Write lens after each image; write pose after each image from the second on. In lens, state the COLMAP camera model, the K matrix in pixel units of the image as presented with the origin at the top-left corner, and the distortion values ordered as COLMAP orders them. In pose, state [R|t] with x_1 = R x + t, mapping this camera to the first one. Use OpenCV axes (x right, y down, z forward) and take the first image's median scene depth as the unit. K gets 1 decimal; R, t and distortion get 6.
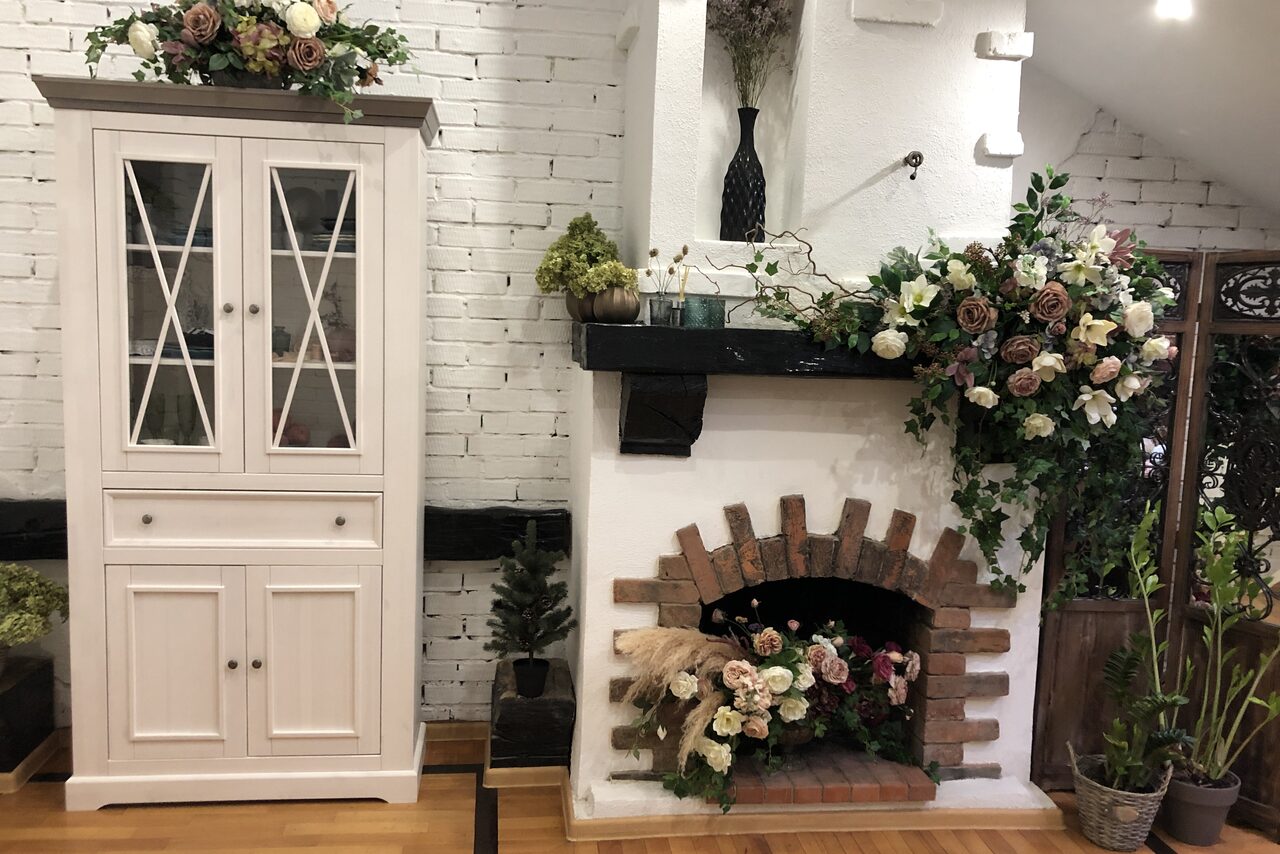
lens RADIAL K [[1039.9, 0, 640.0], [0, 1039.9, 427.0], [0, 0, 1]] dist [0.009132, 0.005974]
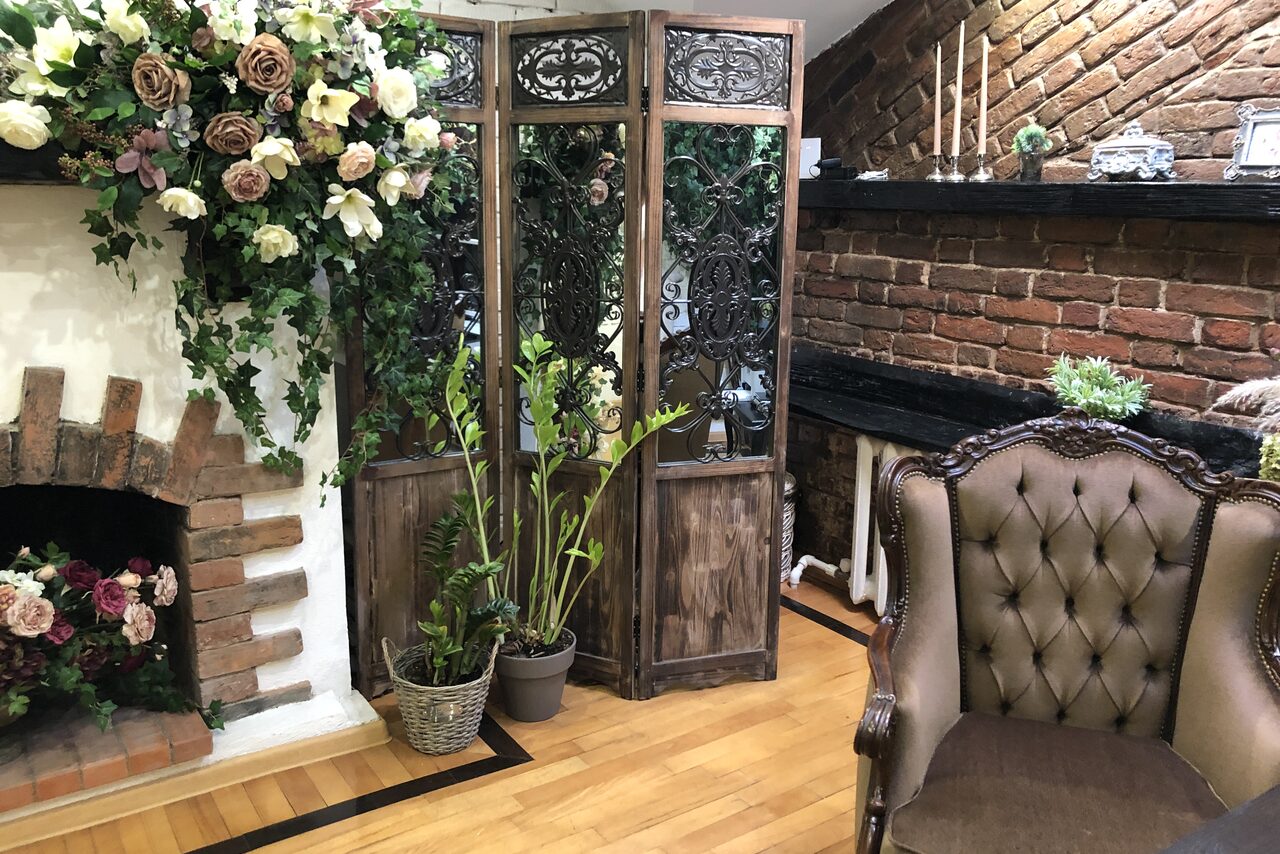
lens RADIAL K [[1039.9, 0, 640.0], [0, 1039.9, 427.0], [0, 0, 1]] dist [0.009132, 0.005974]
pose [[0.884884, -0.127536, 0.448012, 0.247359], [0.068588, 0.986979, 0.145493, 0.035552], [-0.460734, -0.098016, 0.882109, 0.211534]]
